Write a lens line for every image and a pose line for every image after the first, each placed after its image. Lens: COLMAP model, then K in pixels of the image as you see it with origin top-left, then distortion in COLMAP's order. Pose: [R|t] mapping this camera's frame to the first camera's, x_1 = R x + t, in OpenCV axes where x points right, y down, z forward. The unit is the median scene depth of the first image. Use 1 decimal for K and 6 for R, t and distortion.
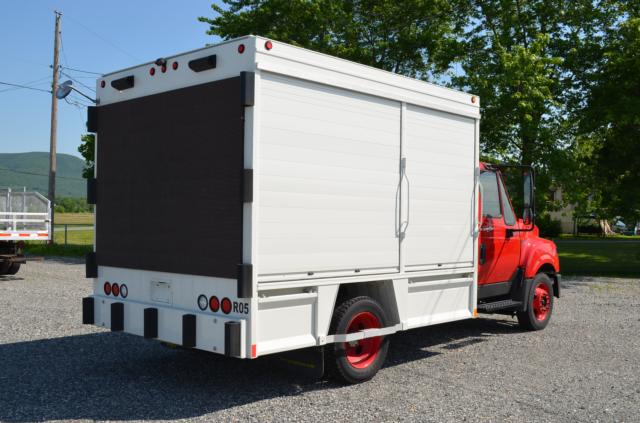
lens RADIAL K [[702.2, 0, 320.0], [0, 702.2, 211.5], [0, 0, 1]] dist [-0.071688, -0.005994]
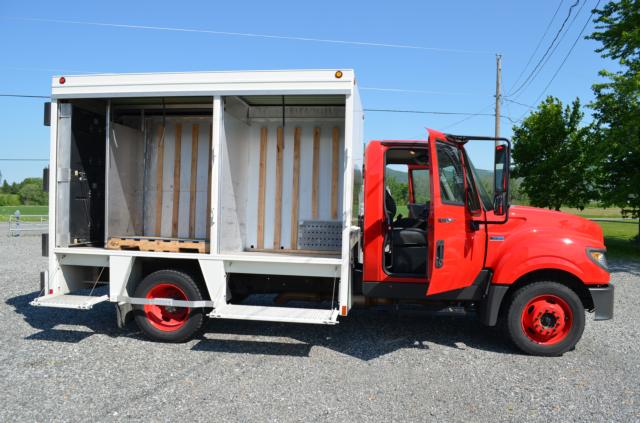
lens RADIAL K [[499.4, 0, 320.0], [0, 499.4, 211.5], [0, 0, 1]] dist [-0.083814, 0.002064]
pose [[0.585715, 0.014975, -0.810379, 0.815049], [-0.003460, 0.999866, 0.015976, 0.008091], [0.810510, -0.006553, 0.585688, 0.671173]]
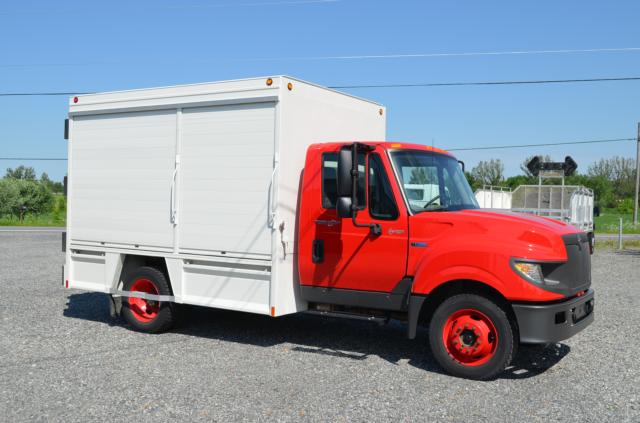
lens RADIAL K [[702.2, 0, 320.0], [0, 702.2, 211.5], [0, 0, 1]] dist [-0.071688, -0.005994]
pose [[0.190740, 0.004357, -0.981631, 1.290758], [-0.008696, 0.999958, 0.002749, 0.011502], [0.981602, 0.008012, 0.190770, 0.992349]]
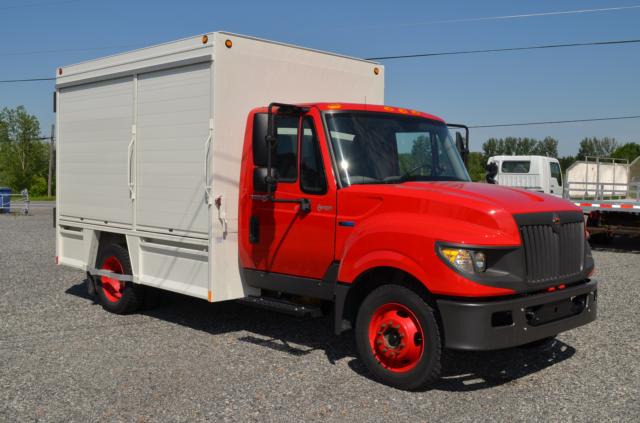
lens RADIAL K [[702.2, 0, 320.0], [0, 702.2, 211.5], [0, 0, 1]] dist [-0.071688, -0.005994]
pose [[-0.037864, 0.038295, -0.998549, 1.179149], [-0.005410, 0.999243, 0.038527, 0.013559], [0.999268, 0.006861, -0.037628, 1.306839]]
